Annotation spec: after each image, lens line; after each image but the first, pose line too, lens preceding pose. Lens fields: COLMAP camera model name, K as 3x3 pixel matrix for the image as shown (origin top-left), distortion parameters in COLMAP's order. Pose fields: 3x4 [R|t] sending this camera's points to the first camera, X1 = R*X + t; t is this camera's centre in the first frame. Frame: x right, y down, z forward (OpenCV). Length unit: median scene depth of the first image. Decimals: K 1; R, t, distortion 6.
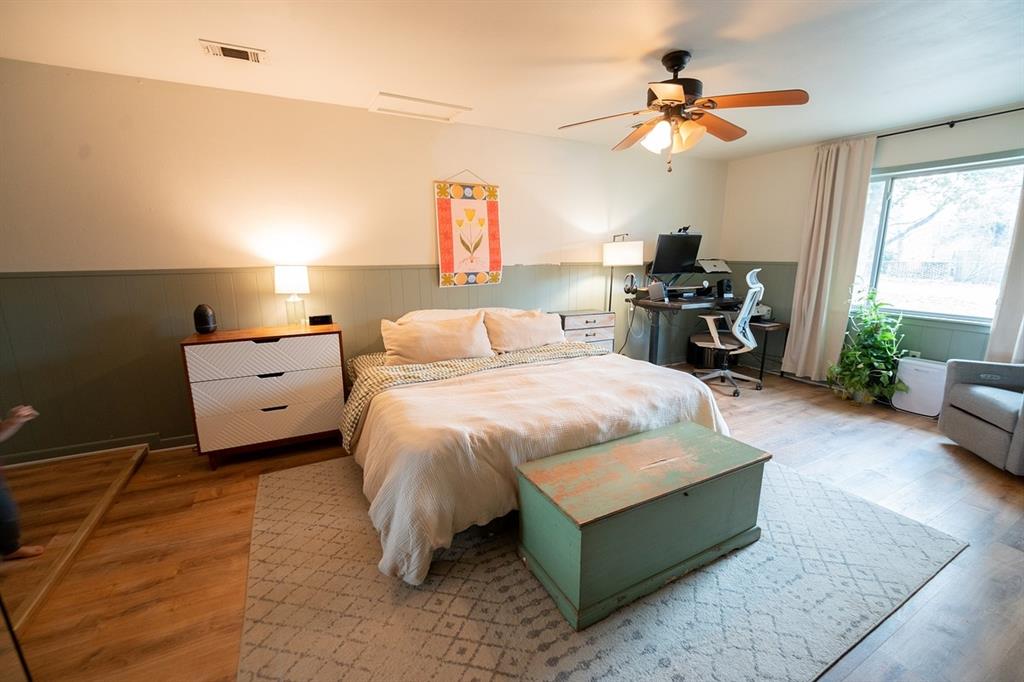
lens RADIAL K [[416.9, 0, 514.3], [0, 416.9, 337.7], [0, 0, 1]] dist [0.014953, -0.021790]
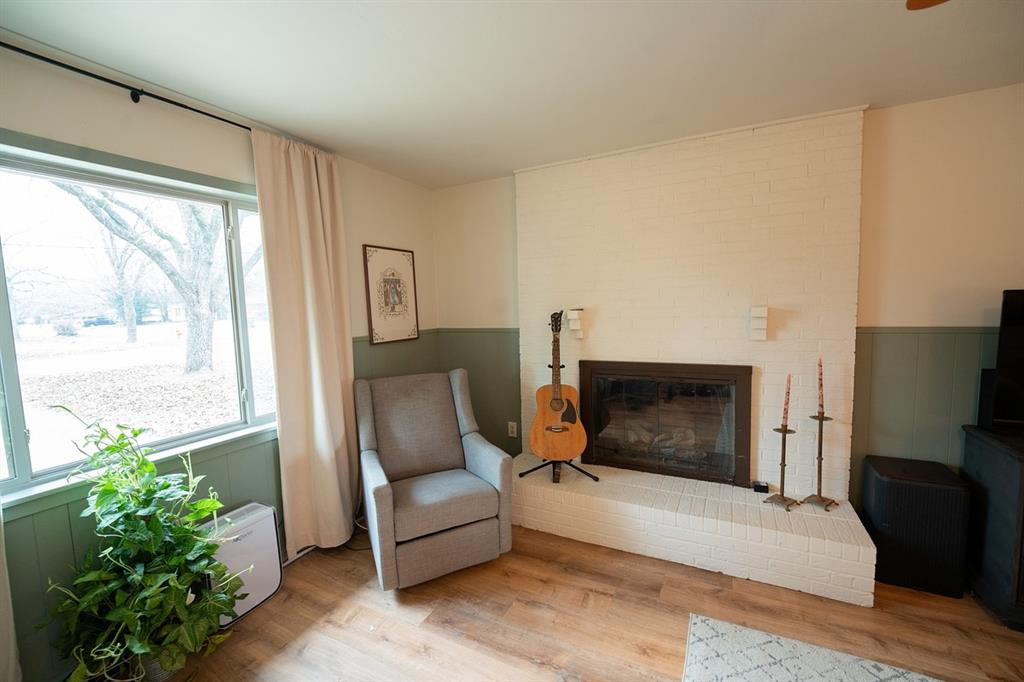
lens RADIAL K [[419.9, 0, 510.8], [0, 419.9, 338.3], [0, 0, 1]] dist [0.000972, -0.008548]
pose [[-0.575490, -0.051356, 0.816195, 0.393153], [0.189297, 0.962557, 0.194036, -0.273046], [-0.795599, 0.266169, -0.544220, 1.166542]]
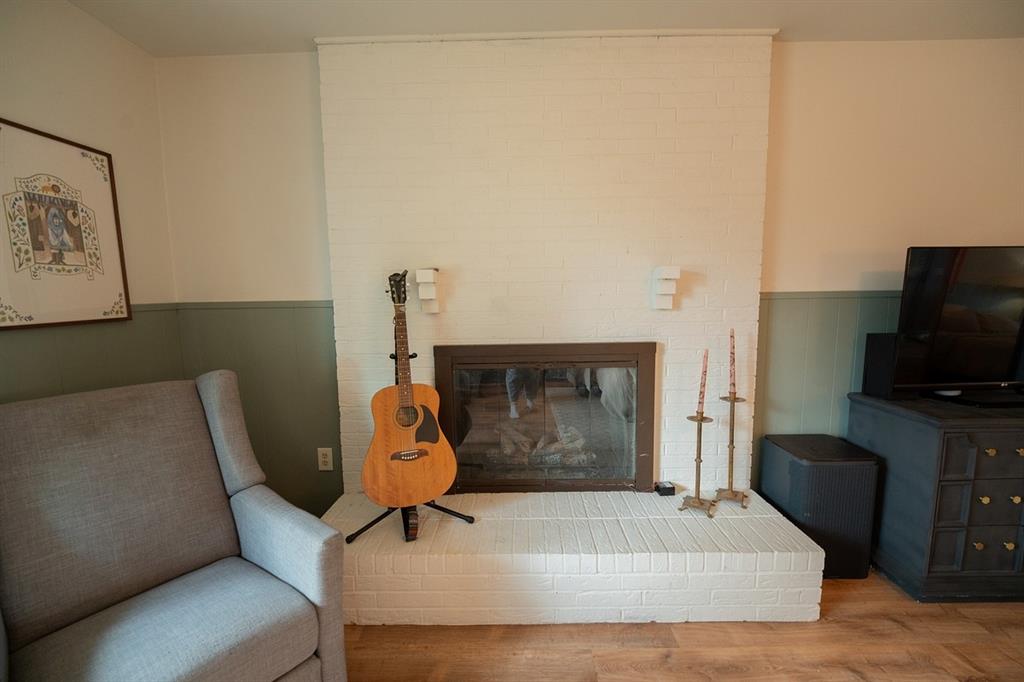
lens RADIAL K [[419.9, 0, 510.8], [0, 419.9, 338.3], [0, 0, 1]] dist [0.000972, -0.008548]
pose [[-0.881482, -0.040991, 0.470434, 0.701578], [0.106644, 0.953208, 0.282882, -0.182075], [-0.460017, 0.299524, -0.835865, 1.001374]]
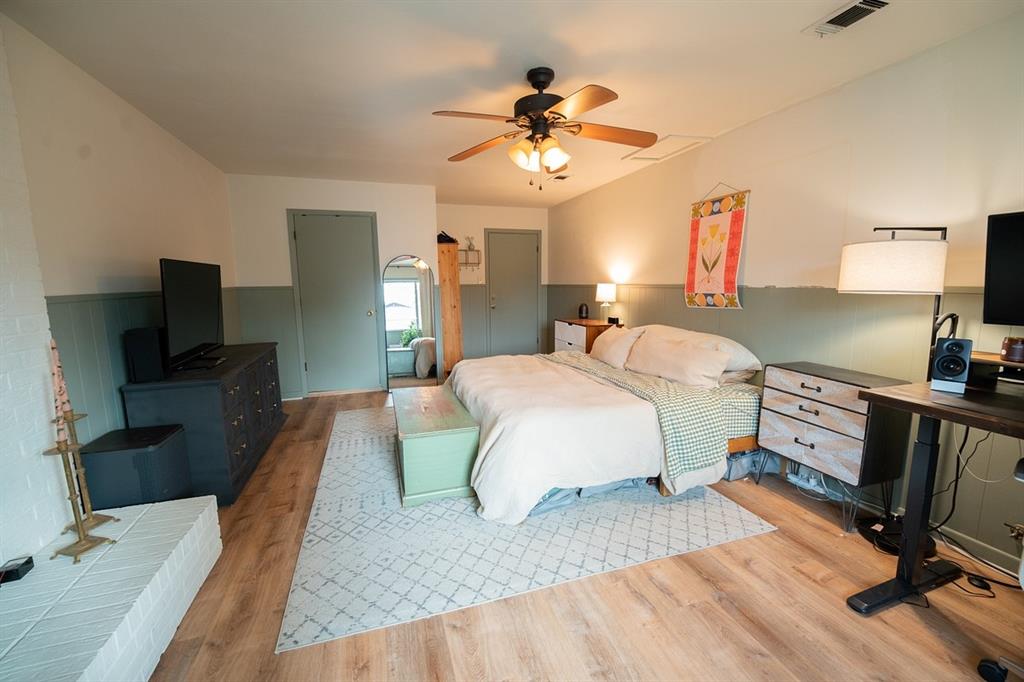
lens RADIAL K [[419.9, 0, 510.8], [0, 419.9, 338.3], [0, 0, 1]] dist [0.000972, -0.008548]
pose [[-0.170724, 0.136768, -0.975781, 1.161506], [-0.182314, 0.968835, 0.167693, -0.180475], [0.968305, 0.206528, -0.140469, 0.961942]]
